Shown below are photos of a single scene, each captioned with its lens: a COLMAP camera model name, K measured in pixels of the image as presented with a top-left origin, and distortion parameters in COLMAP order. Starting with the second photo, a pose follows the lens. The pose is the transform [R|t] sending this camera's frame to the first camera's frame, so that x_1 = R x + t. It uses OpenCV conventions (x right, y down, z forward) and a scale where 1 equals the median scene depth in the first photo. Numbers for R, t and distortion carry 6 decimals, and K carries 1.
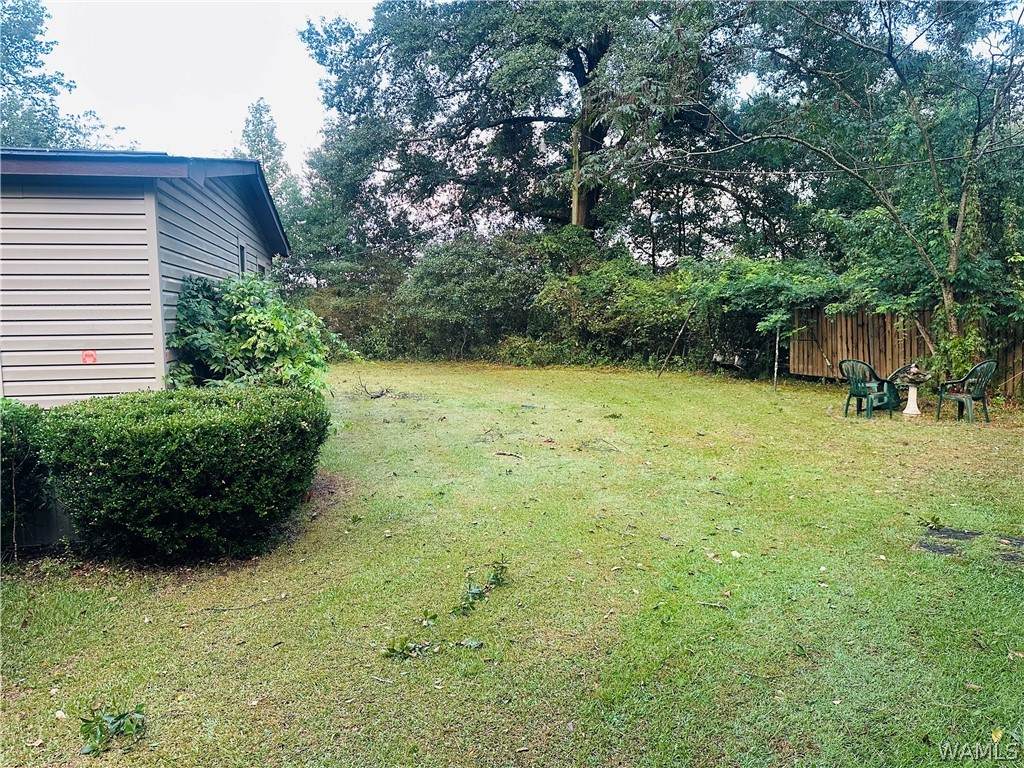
lens RADIAL K [[706.1, 0, 512.0], [0, 706.1, 384.0], [0, 0, 1]] dist [0.101399, -0.152670]
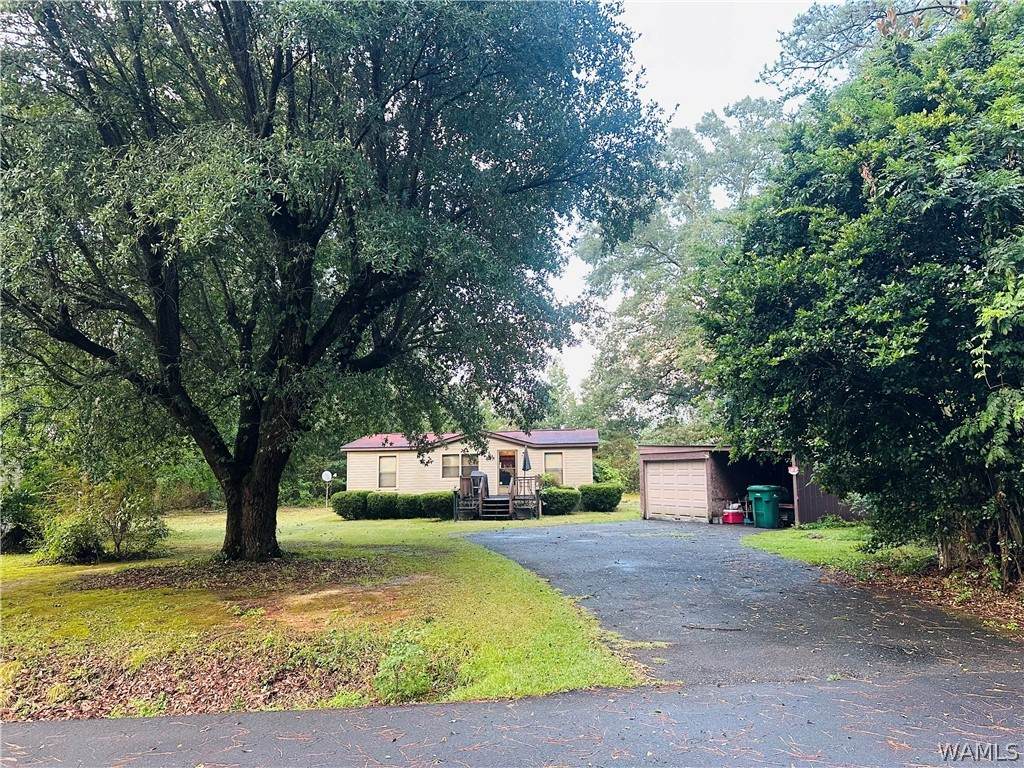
lens RADIAL K [[700.6, 0, 512.6], [0, 700.6, 390.8], [0, 0, 1]] dist [0.164375, -0.225760]
pose [[0.950140, -0.042454, -0.308920, 0.549639], [-0.021316, 0.979529, -0.200174, 0.356153], [0.311094, 0.196778, 0.929784, -3.841604]]
